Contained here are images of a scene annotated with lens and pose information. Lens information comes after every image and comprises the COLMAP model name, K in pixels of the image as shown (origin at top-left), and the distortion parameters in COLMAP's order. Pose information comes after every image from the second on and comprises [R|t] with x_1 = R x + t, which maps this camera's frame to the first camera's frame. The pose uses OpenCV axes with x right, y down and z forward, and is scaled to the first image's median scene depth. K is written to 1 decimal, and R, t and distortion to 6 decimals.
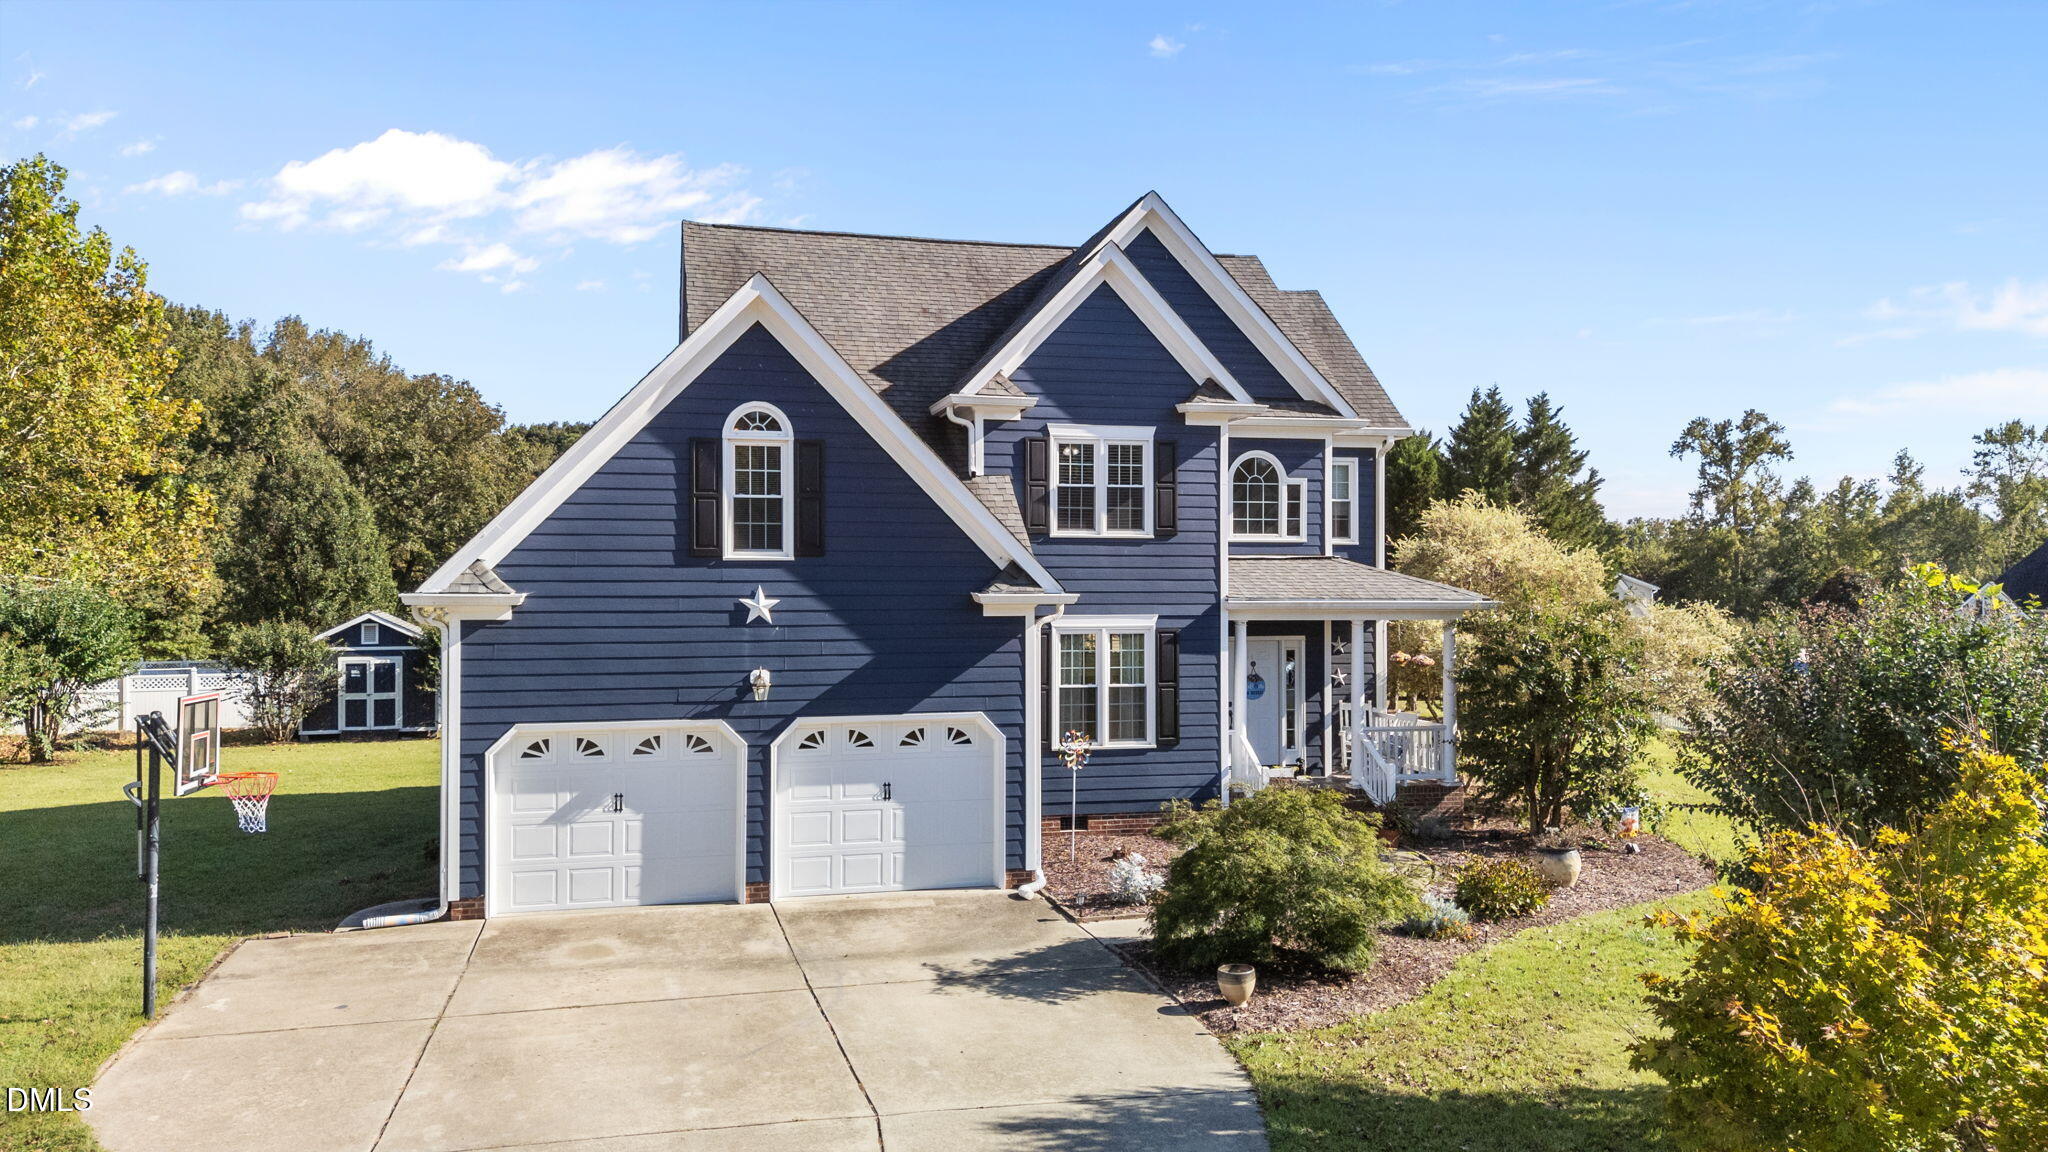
lens RADIAL K [[1463.3, 0, 1024.0], [0, 1463.3, 576.0], [0, 0, 1]] dist [0.105676, -0.000887]
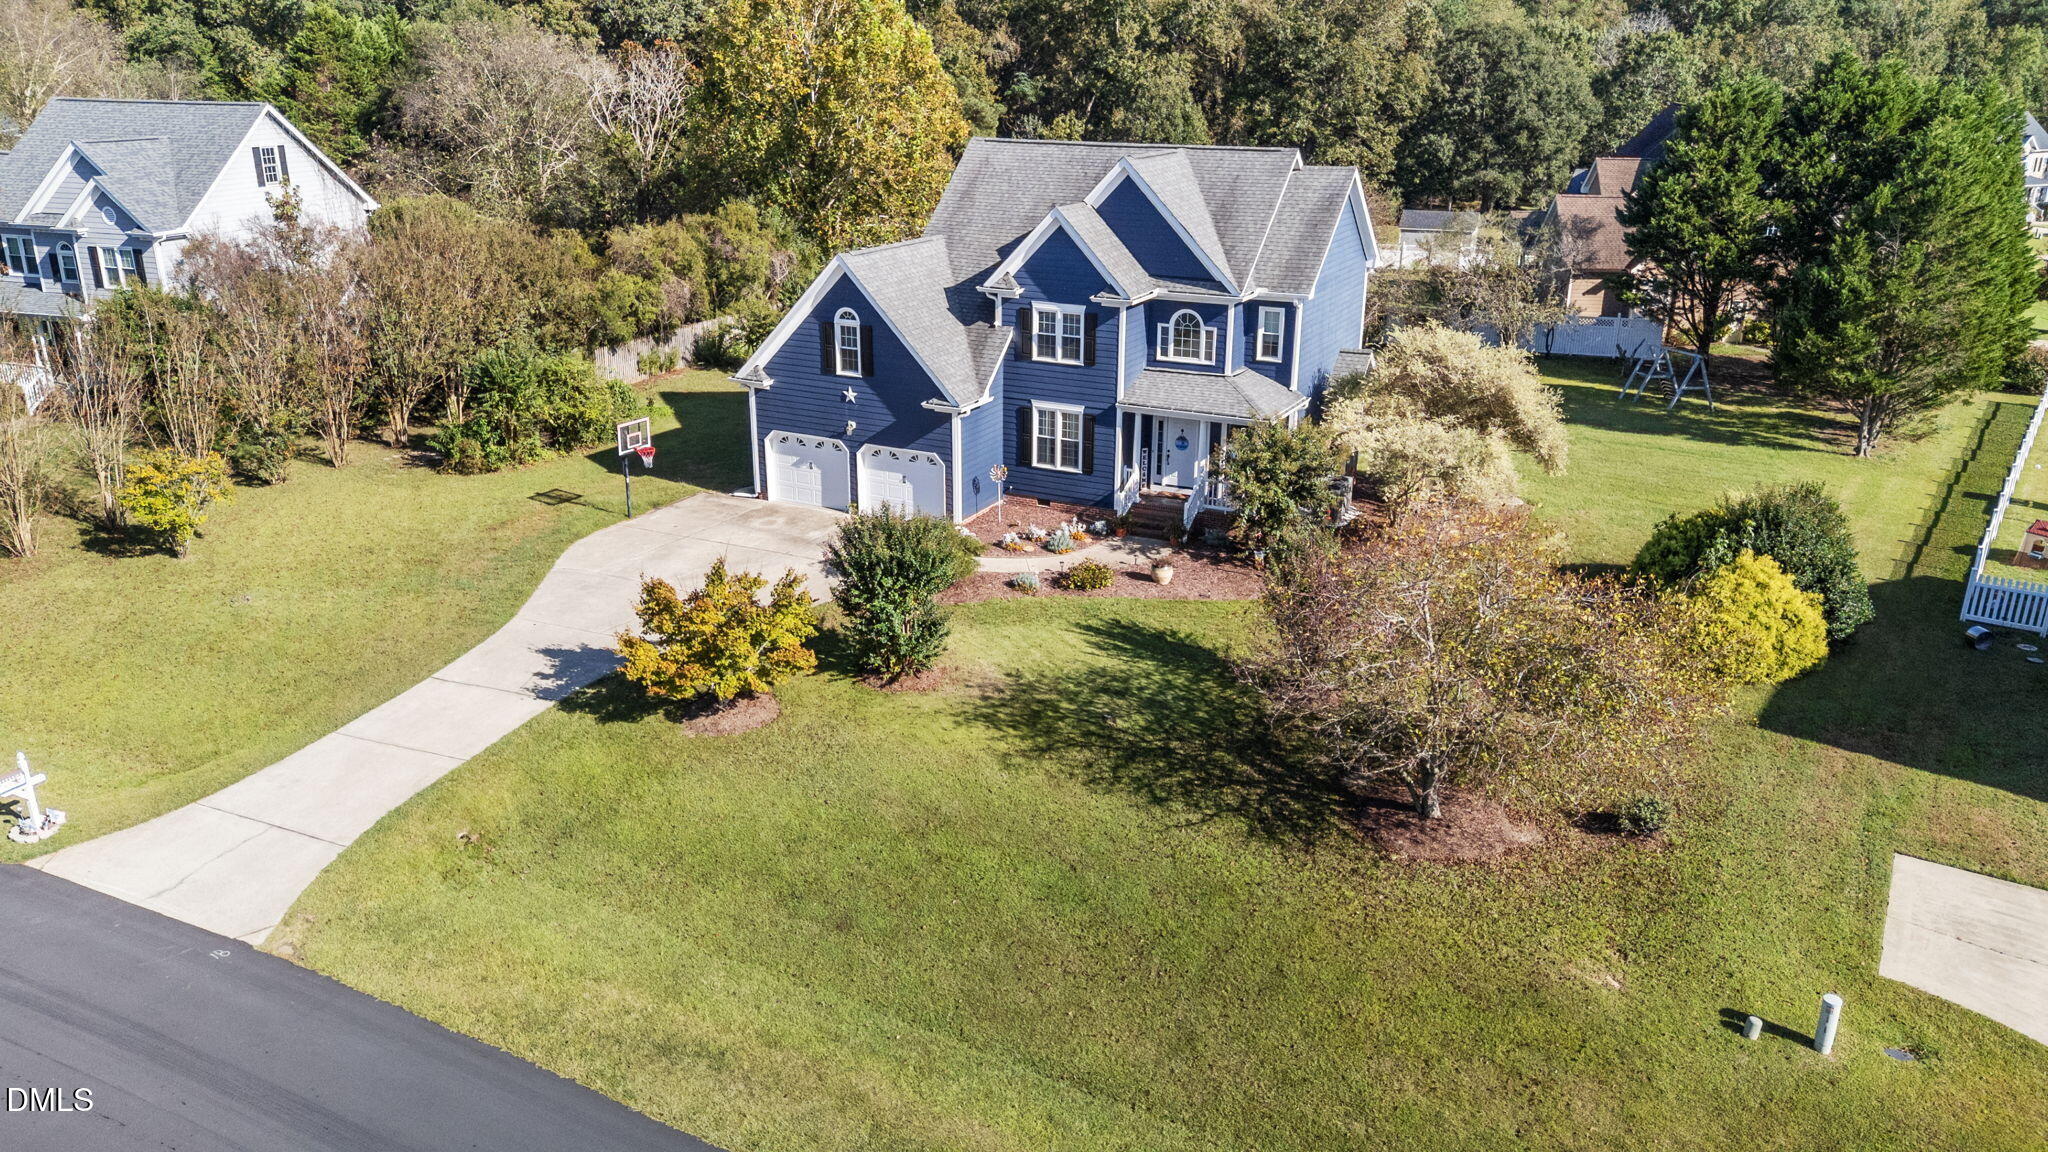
lens RADIAL K [[1463.3, 0, 1024.0], [0, 1463.3, 576.0], [0, 0, 1]] dist [0.105676, -0.000887]
pose [[0.761325, 0.219954, -0.609922, 1.249870], [-0.006964, 0.943420, 0.331528, -0.398150], [0.648333, -0.248153, 0.719781, -0.478251]]
